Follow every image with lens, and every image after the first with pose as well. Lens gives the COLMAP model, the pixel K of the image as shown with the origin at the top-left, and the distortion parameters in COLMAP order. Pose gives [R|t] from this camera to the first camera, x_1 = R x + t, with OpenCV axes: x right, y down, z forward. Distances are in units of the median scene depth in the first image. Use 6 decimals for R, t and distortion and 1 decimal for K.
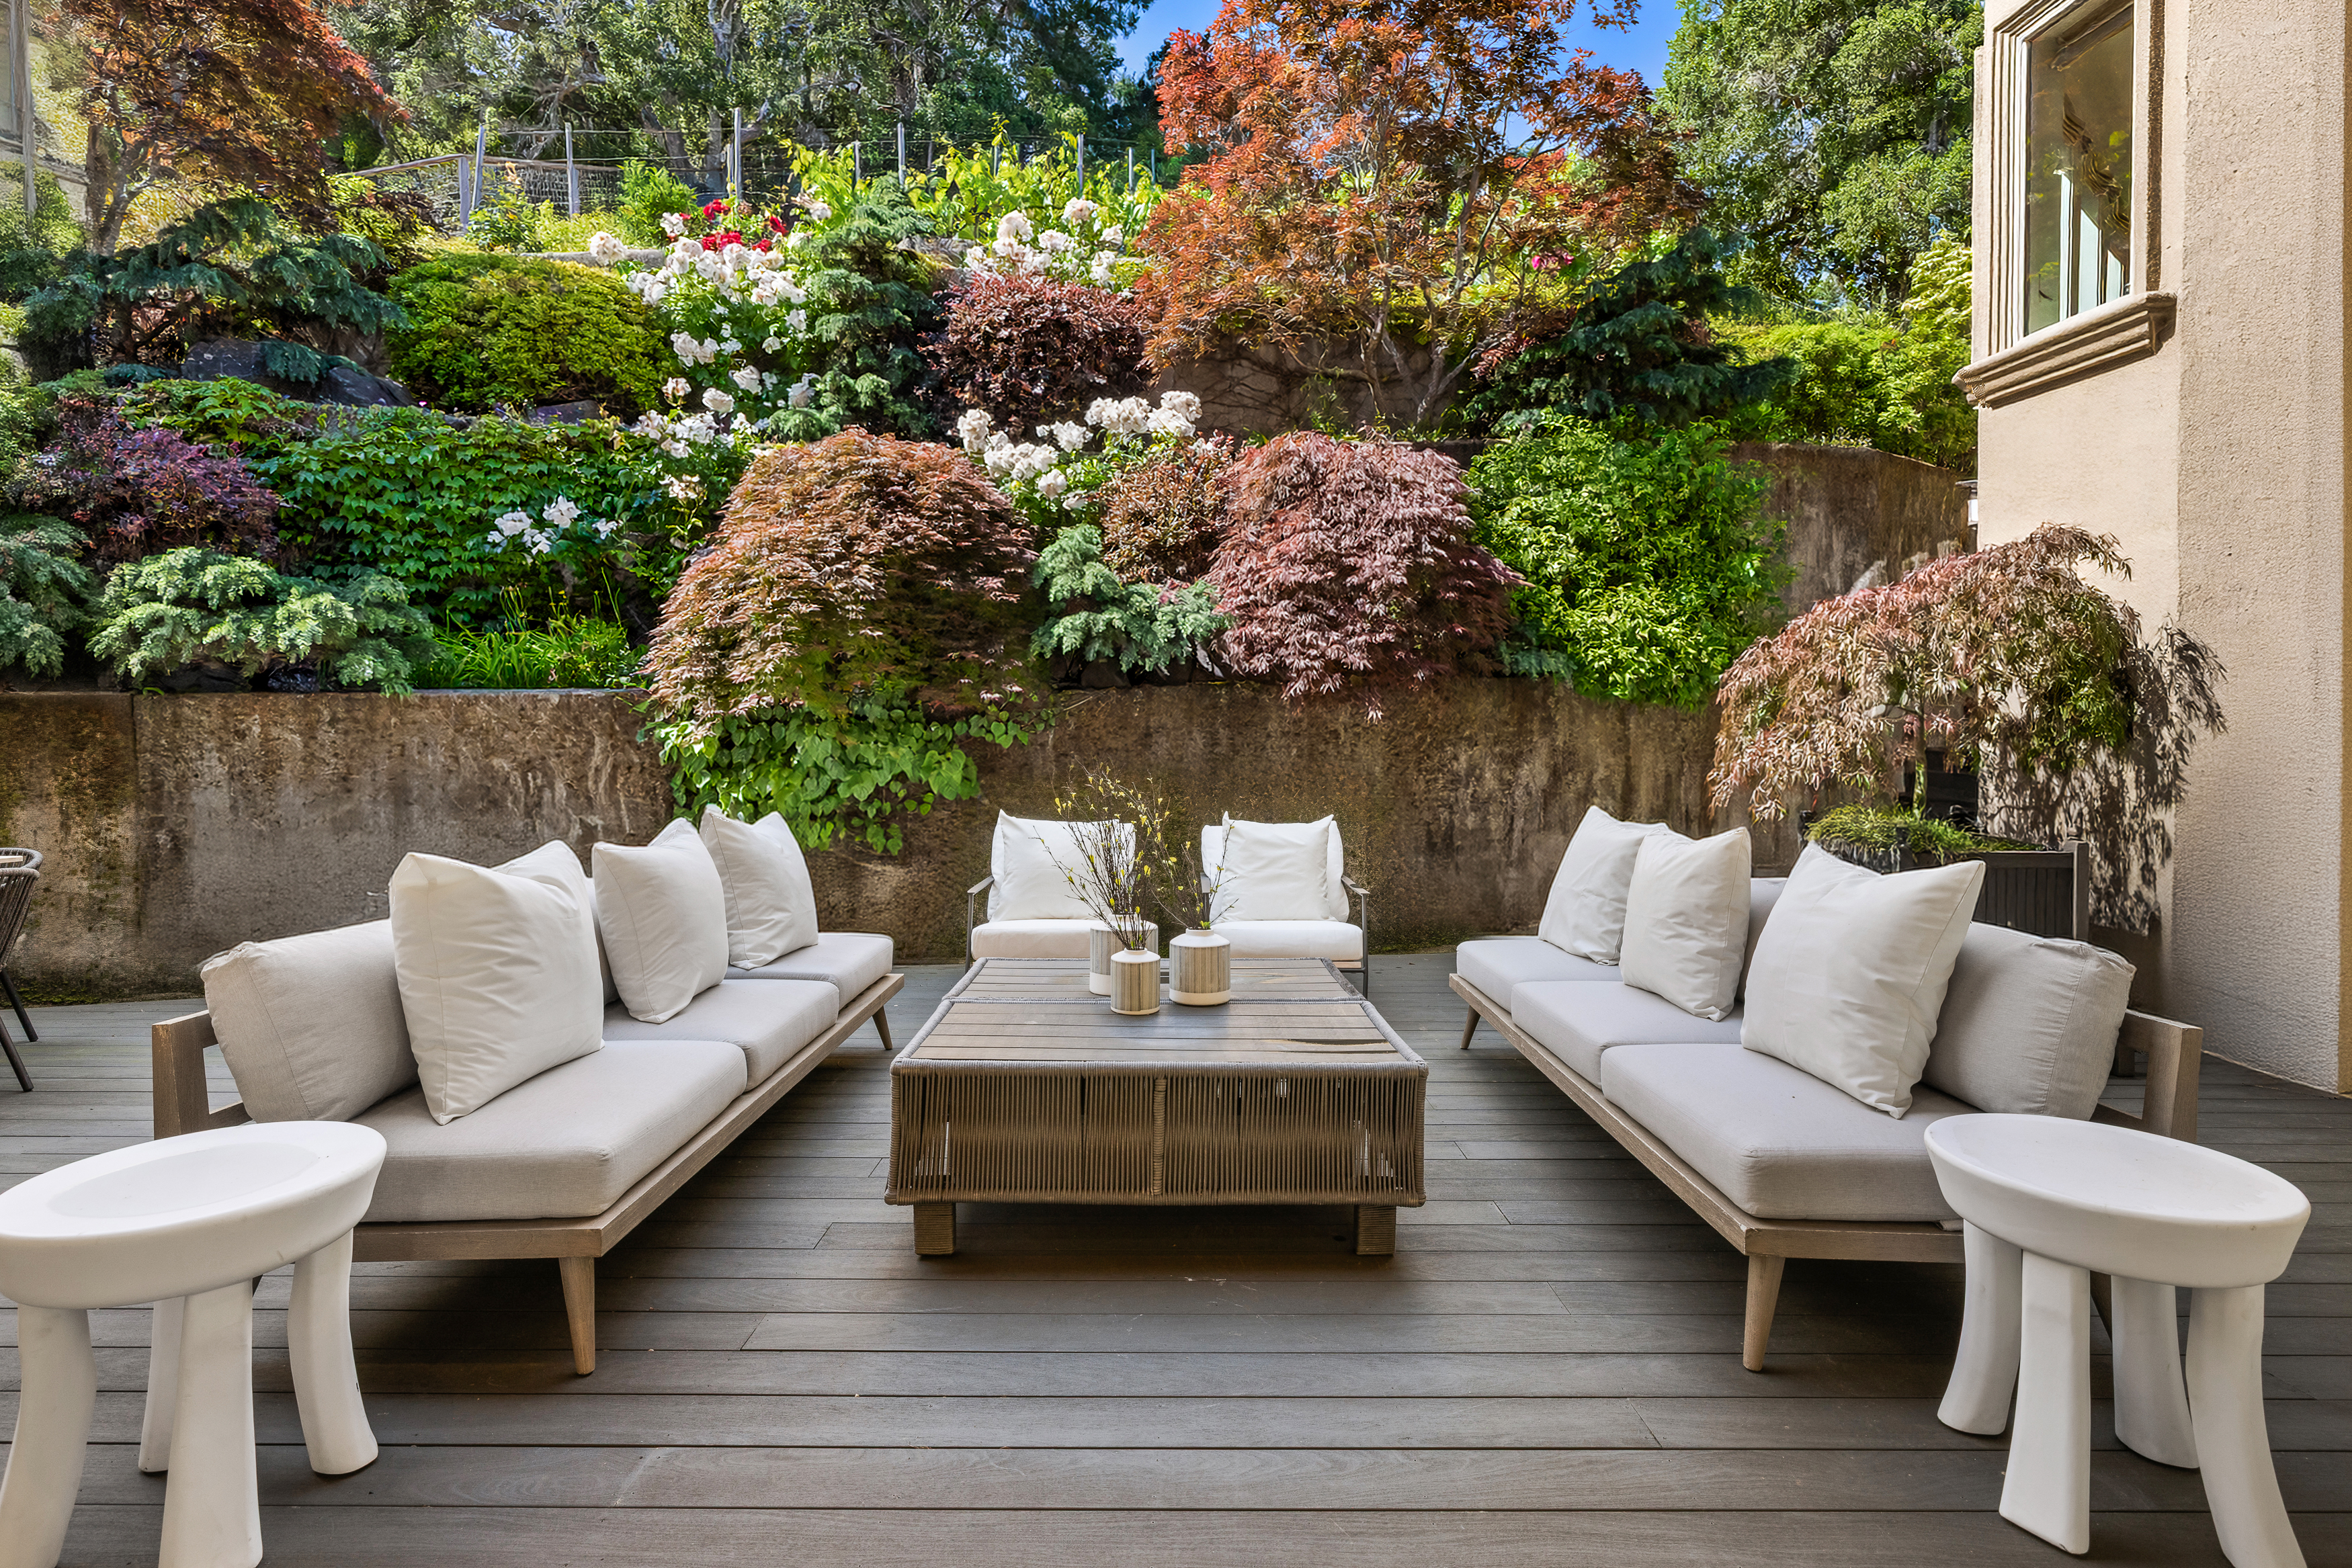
lens RADIAL K [[990.8, 0, 1175.6], [0, 990.8, 758.0], [0, 0, 1]] dist [0.001517, 0.000042]
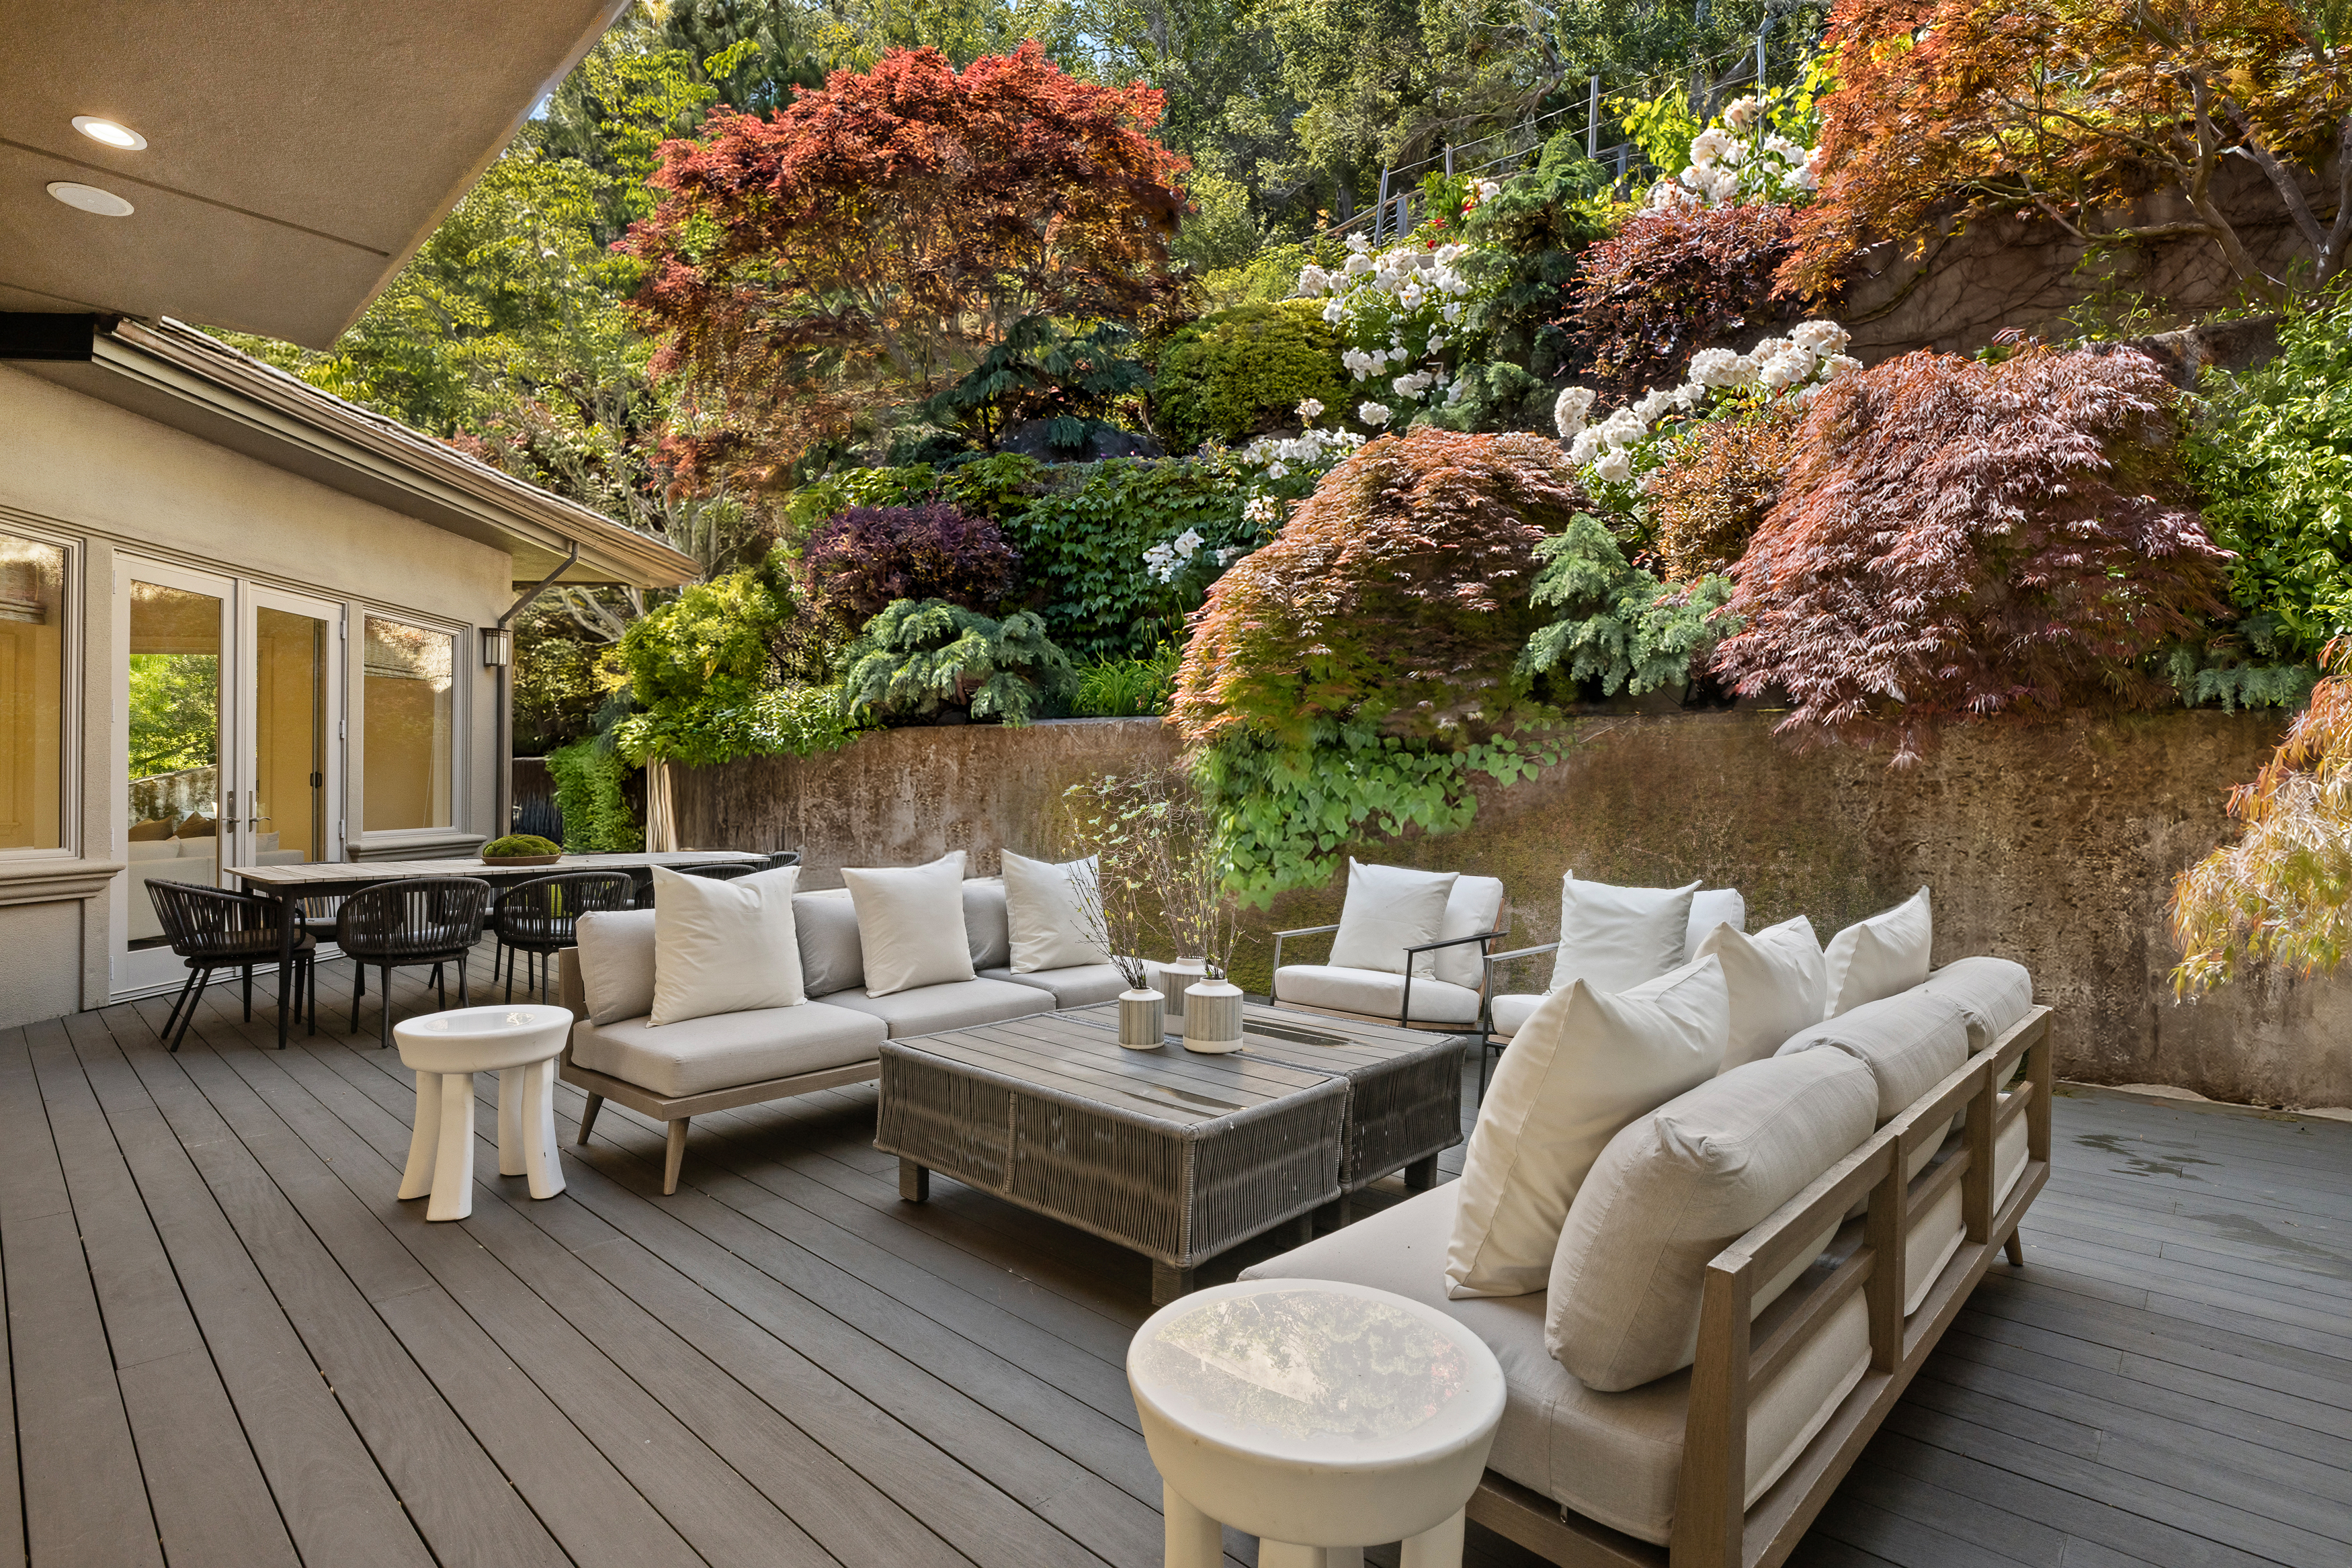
lens RADIAL K [[1177.1, 0, 1176.4], [0, 1177.1, 780.3], [0, 0, 1]] dist [-0.039389, 0.000149]
pose [[0.794221, 0.051012, -0.605484, 0.241220], [-0.065526, 0.997849, -0.001883, 0.006855], [0.604085, 0.041171, 0.795855, 0.041576]]
